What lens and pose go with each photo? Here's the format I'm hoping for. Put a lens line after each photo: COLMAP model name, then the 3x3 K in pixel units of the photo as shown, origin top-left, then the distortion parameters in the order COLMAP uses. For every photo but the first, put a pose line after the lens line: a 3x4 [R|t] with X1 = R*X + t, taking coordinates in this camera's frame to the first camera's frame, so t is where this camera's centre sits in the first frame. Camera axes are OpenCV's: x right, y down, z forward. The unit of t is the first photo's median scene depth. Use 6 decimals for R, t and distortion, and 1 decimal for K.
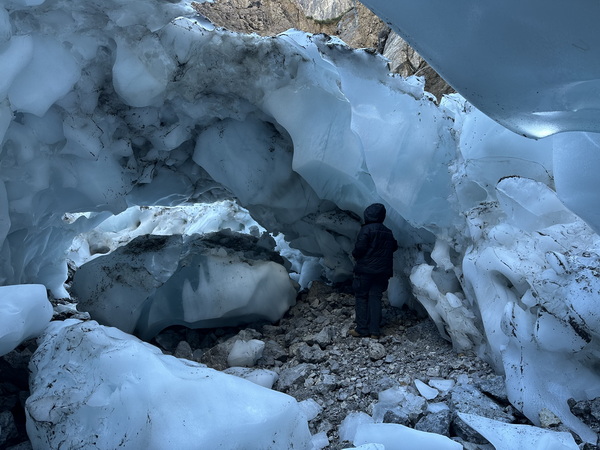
lens RADIAL K [[416.6, 0, 298.8], [0, 416.6, 226.2], [0, 0, 1]] dist [0.040378, -0.065781]
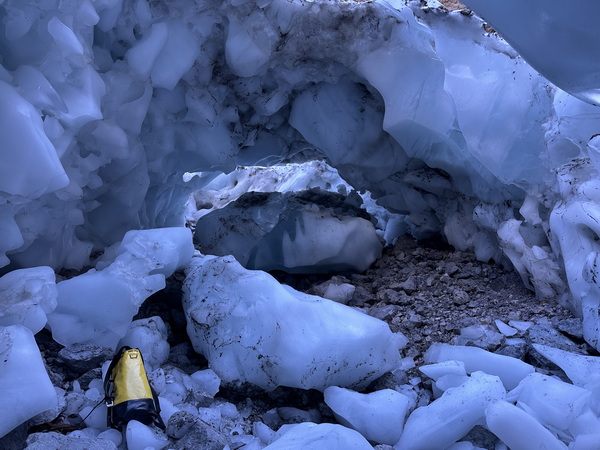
lens RADIAL K [[416.6, 0, 296.1], [0, 416.6, 231.2], [0, 0, 1]] dist [0.040378, -0.065781]
pose [[0.980510, 0.021246, -0.195316, -0.022325], [-0.000180, 0.994233, 0.107246, 0.007310], [0.196468, -0.105120, 0.974859, -0.118680]]
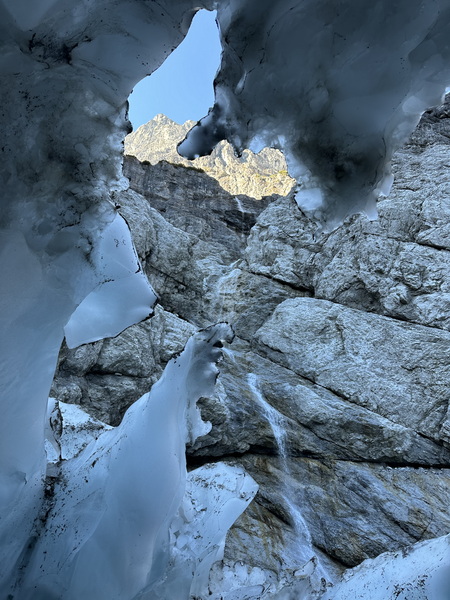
lens RADIAL K [[416.6, 0, 225.1], [0, 416.6, 300.1], [0, 0, 1]] dist [0.040378, -0.065781]
pose [[-0.201158, 0.532970, 0.821875, -0.484240], [-0.162246, 0.809309, -0.564532, -0.049030], [-0.966029, -0.246906, -0.076327, 0.859935]]
